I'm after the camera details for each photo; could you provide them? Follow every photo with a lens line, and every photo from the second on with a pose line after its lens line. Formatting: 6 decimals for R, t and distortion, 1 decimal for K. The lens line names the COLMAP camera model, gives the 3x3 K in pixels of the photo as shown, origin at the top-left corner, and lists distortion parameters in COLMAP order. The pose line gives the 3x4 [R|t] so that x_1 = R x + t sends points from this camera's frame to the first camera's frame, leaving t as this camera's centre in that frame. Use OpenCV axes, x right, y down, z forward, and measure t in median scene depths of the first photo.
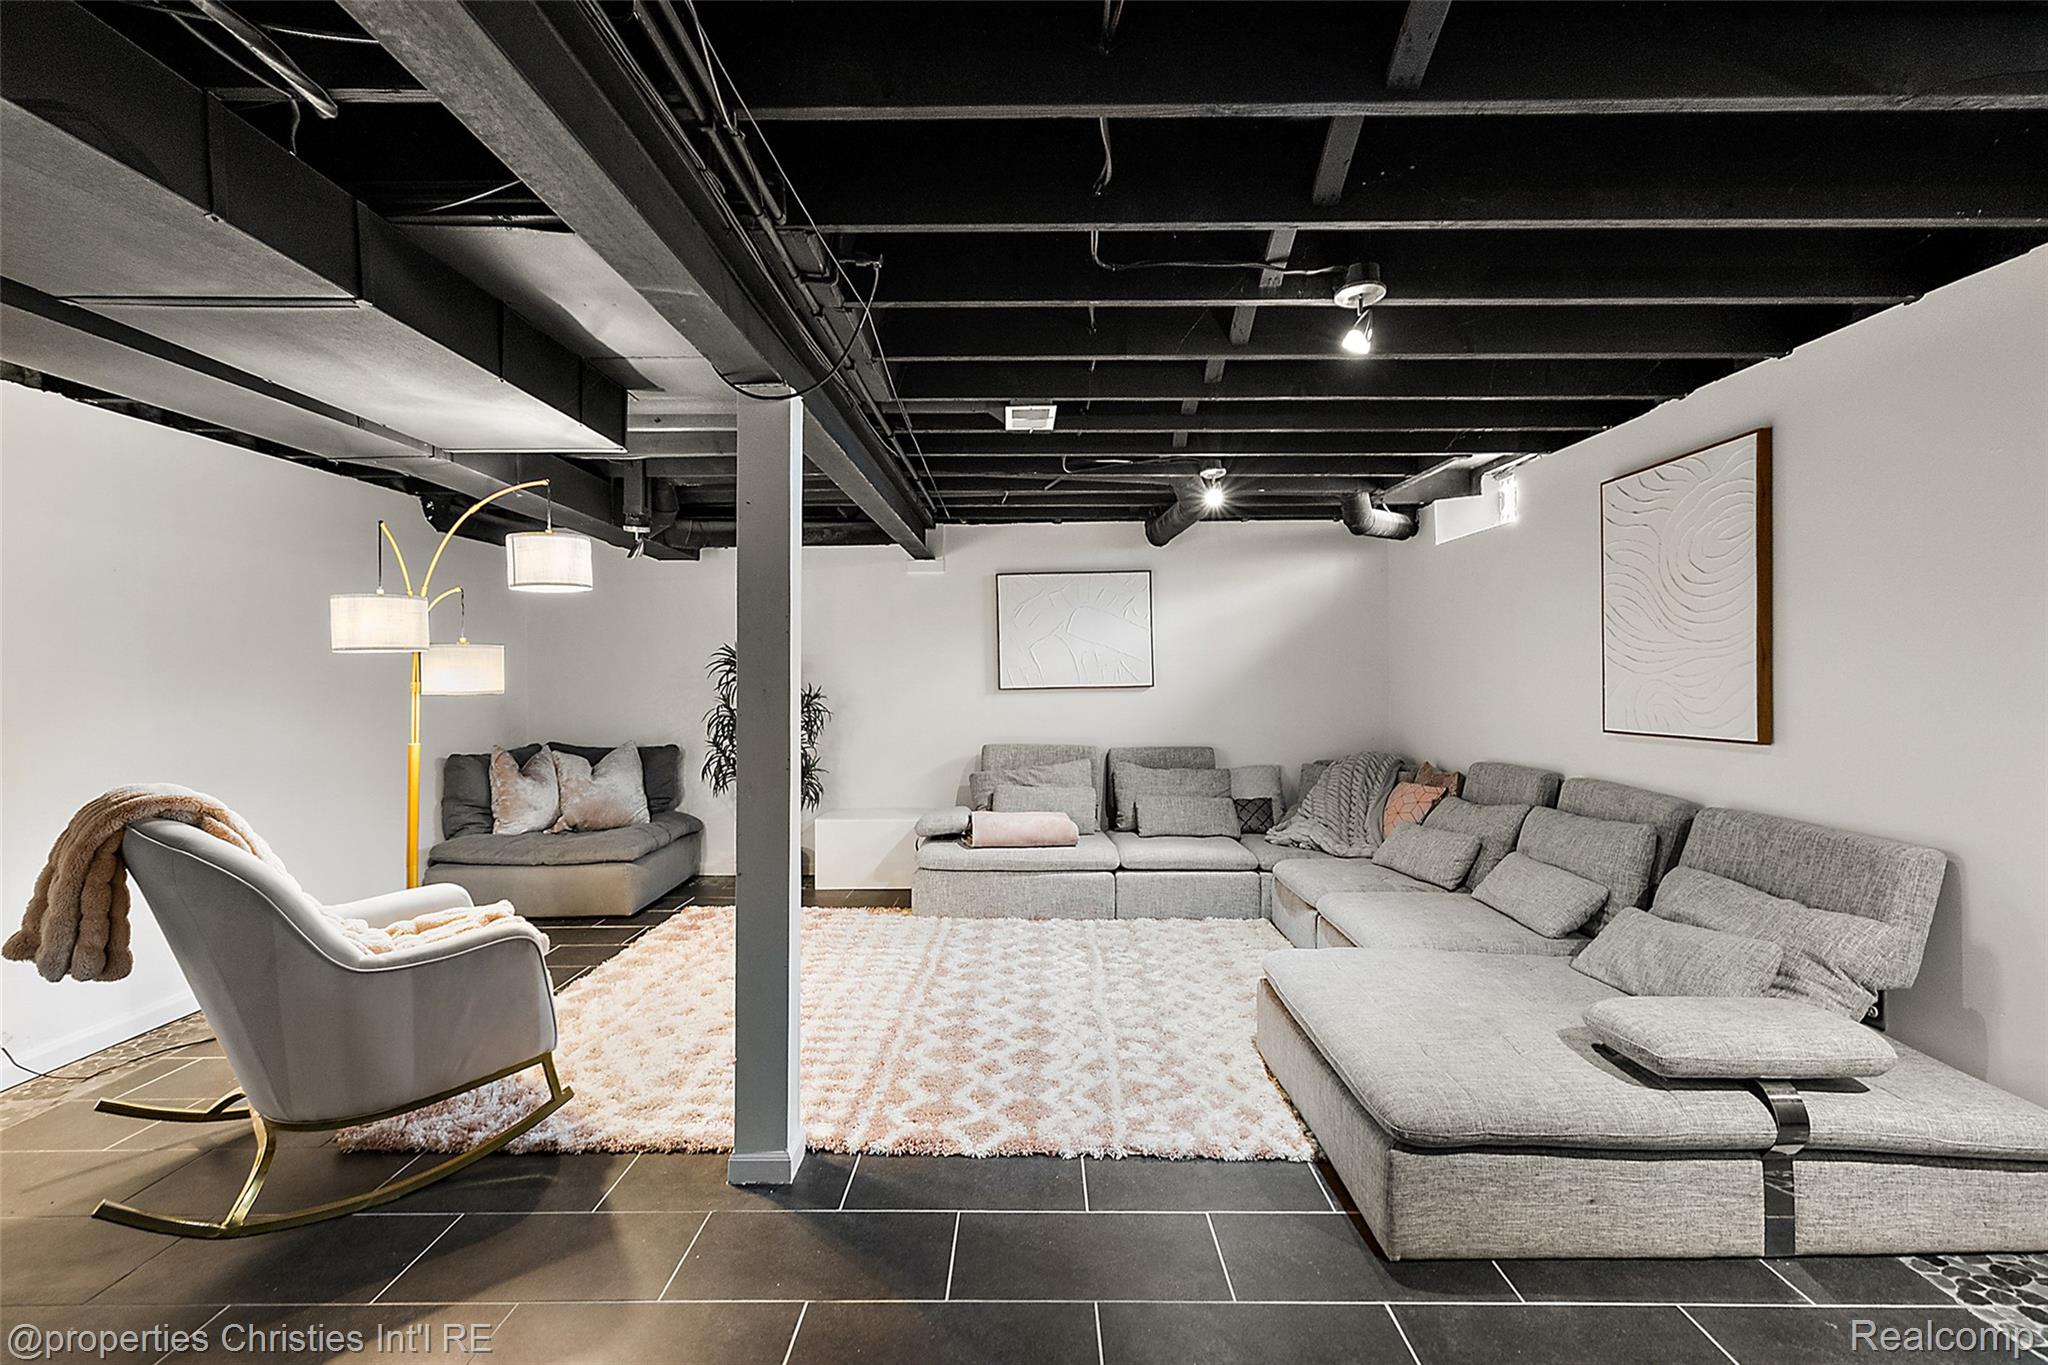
lens RADIAL K [[887.0, 0, 1024.4], [0, 887.0, 671.1], [0, 0, 1]] dist [0.000840, -0.000120]
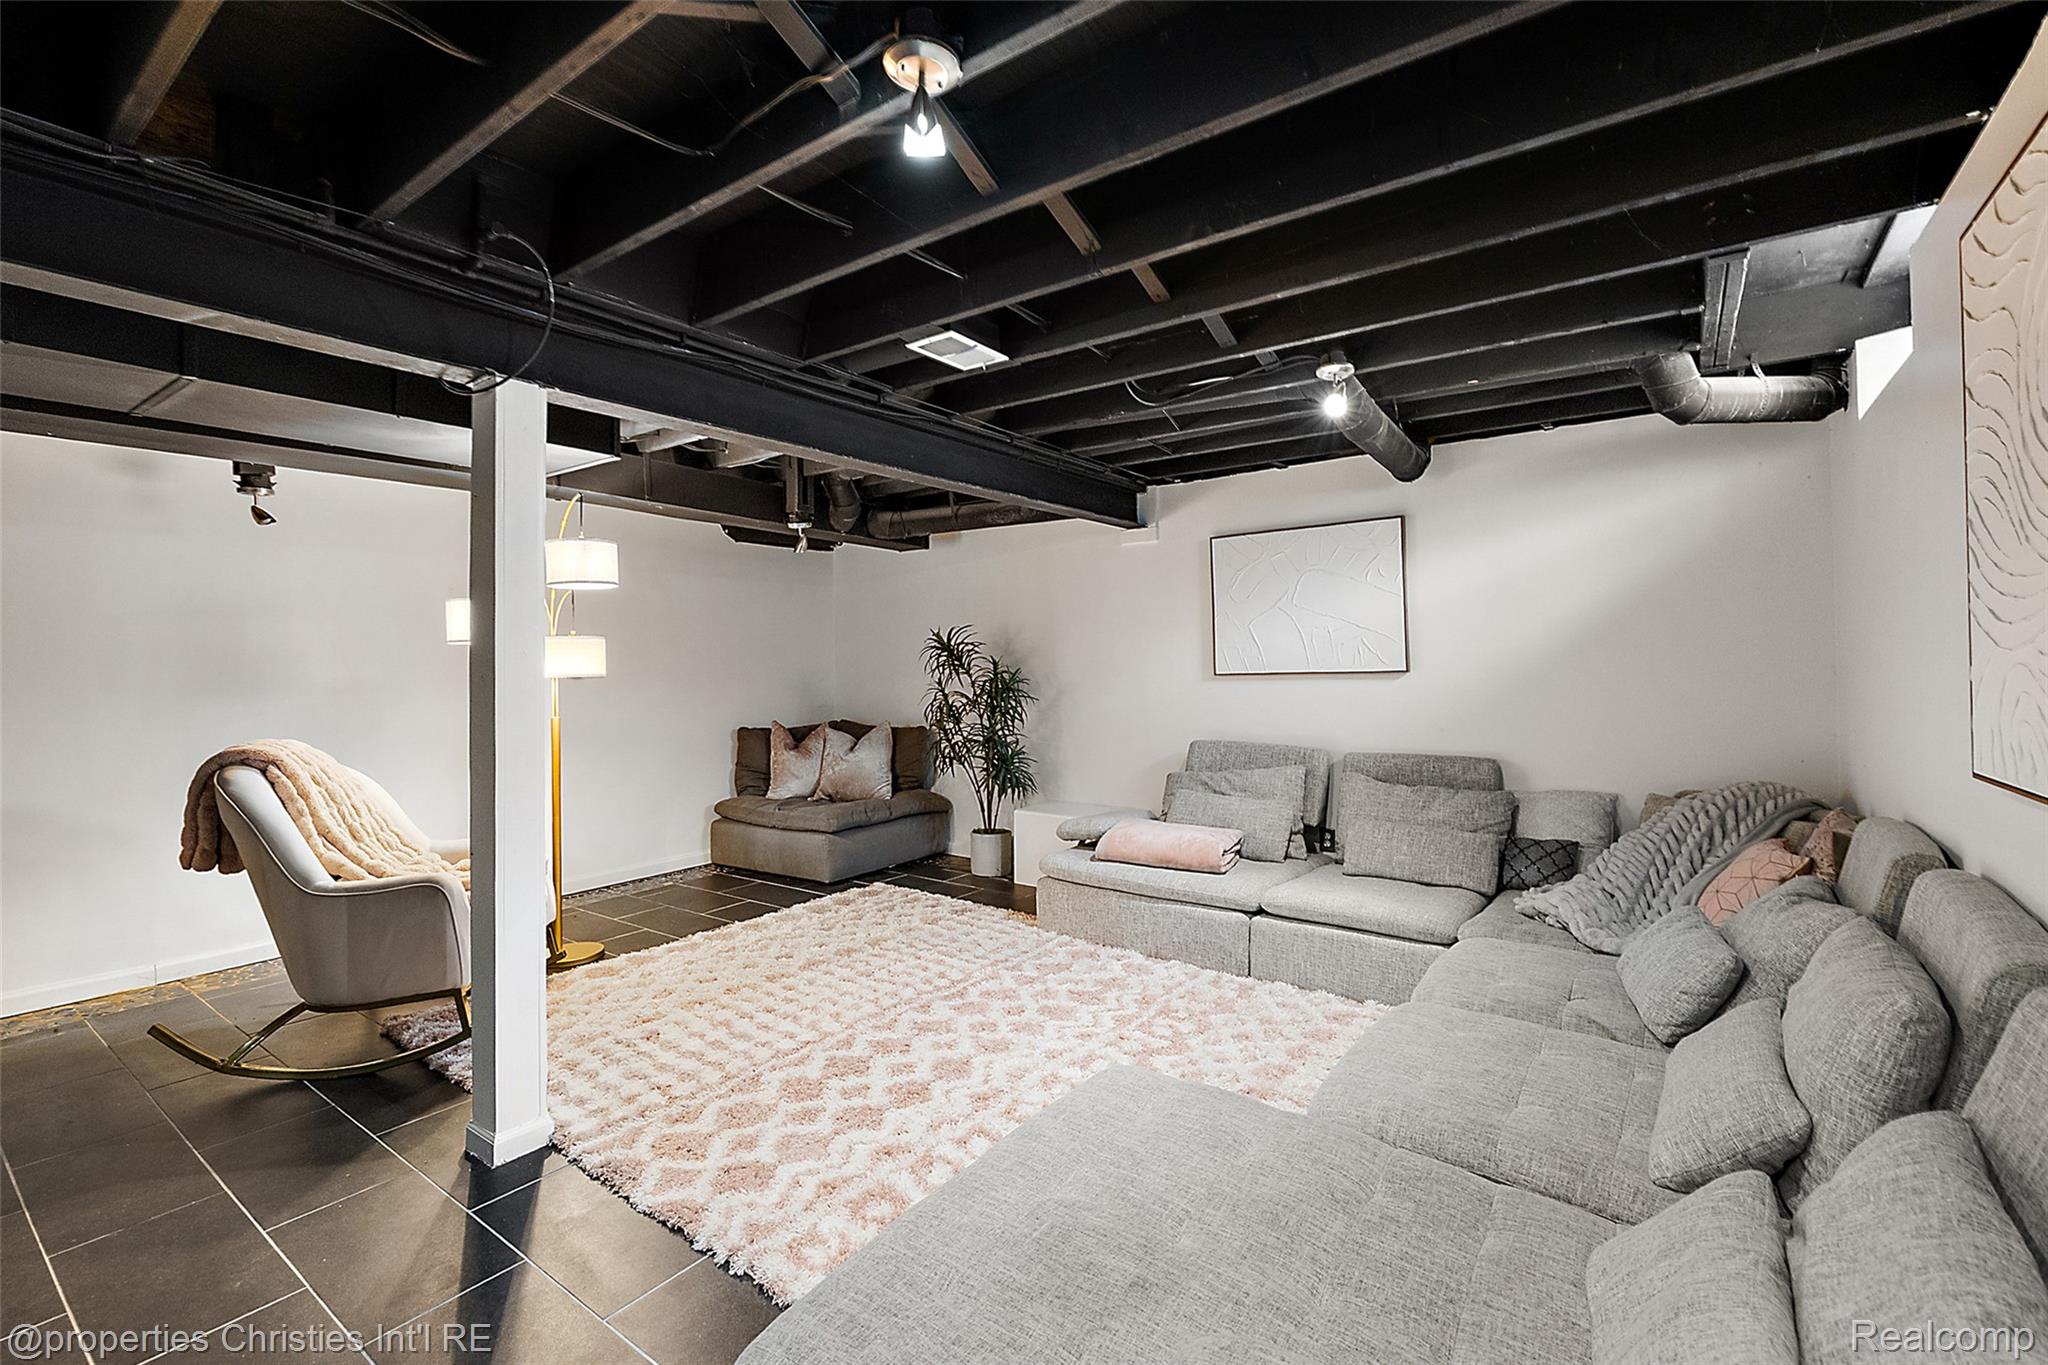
lens RADIAL K [[900.2, 0, 1020.0], [0, 900.2, 647.4], [0, 0, 1]] dist [0.001943, 0.000361]
pose [[0.810331, -0.012830, -0.585832, 0.389939], [0.008446, 0.999912, -0.010217, 0.001966], [0.585911, 0.003331, 0.810368, 0.247151]]
